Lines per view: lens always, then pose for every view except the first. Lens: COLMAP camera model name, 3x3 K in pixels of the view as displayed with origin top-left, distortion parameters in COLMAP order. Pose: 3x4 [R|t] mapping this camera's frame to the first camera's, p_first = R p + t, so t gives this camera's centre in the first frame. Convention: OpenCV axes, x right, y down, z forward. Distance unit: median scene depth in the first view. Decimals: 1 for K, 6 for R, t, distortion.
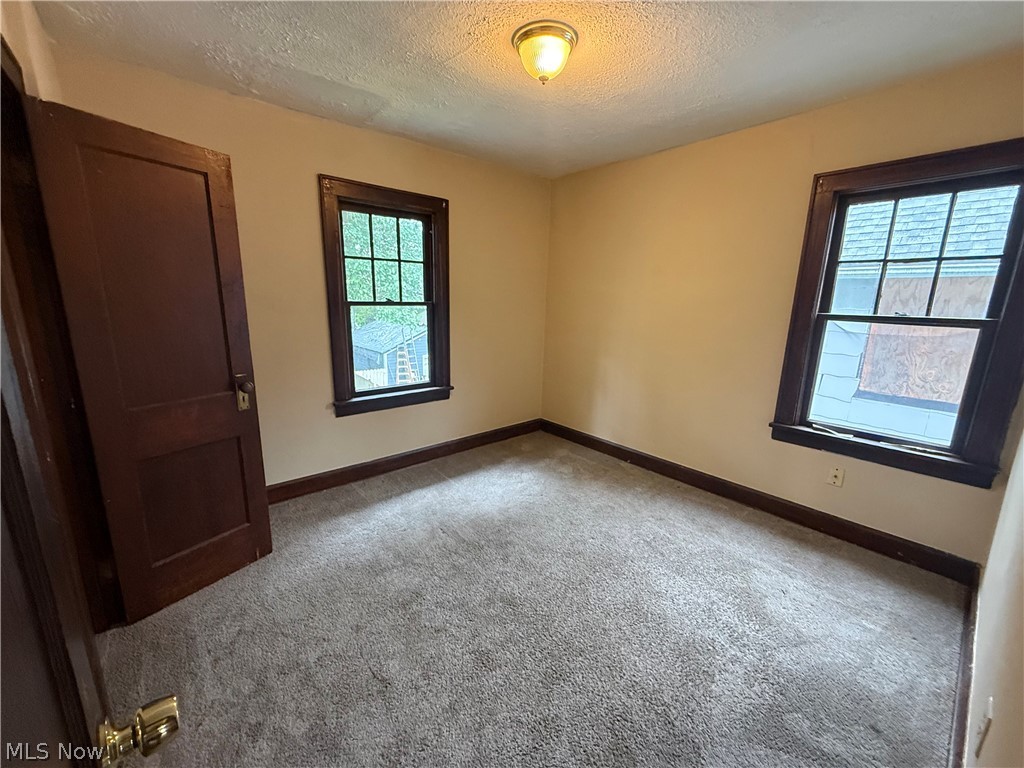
lens RADIAL K [[408.2, 0, 515.2], [0, 408.2, 386.2], [0, 0, 1]] dist [0.000596, 0.000662]
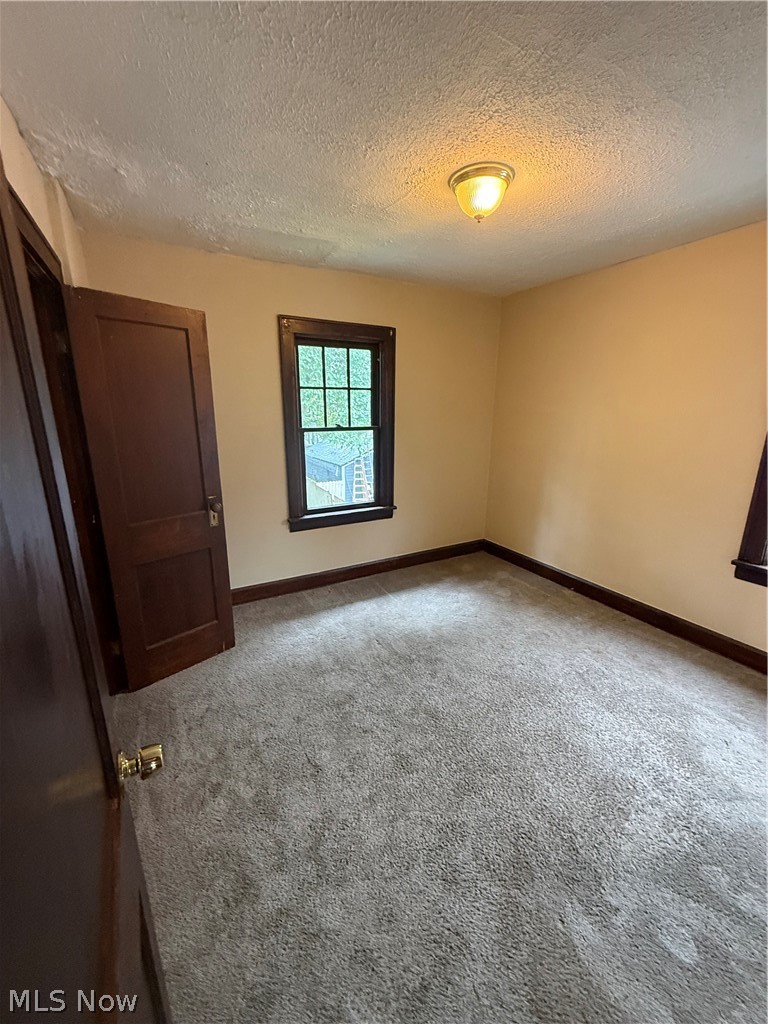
lens RADIAL K [[408.2, 0, 388.6], [0, 408.2, 512.6], [0, 0, 1]] dist [0.000596, 0.000662]
pose [[0.979601, 0.035448, -0.197801, 0.067542], [-0.028209, 0.998829, 0.039298, -0.043477], [0.198962, -0.032917, 0.979454, -0.061145]]
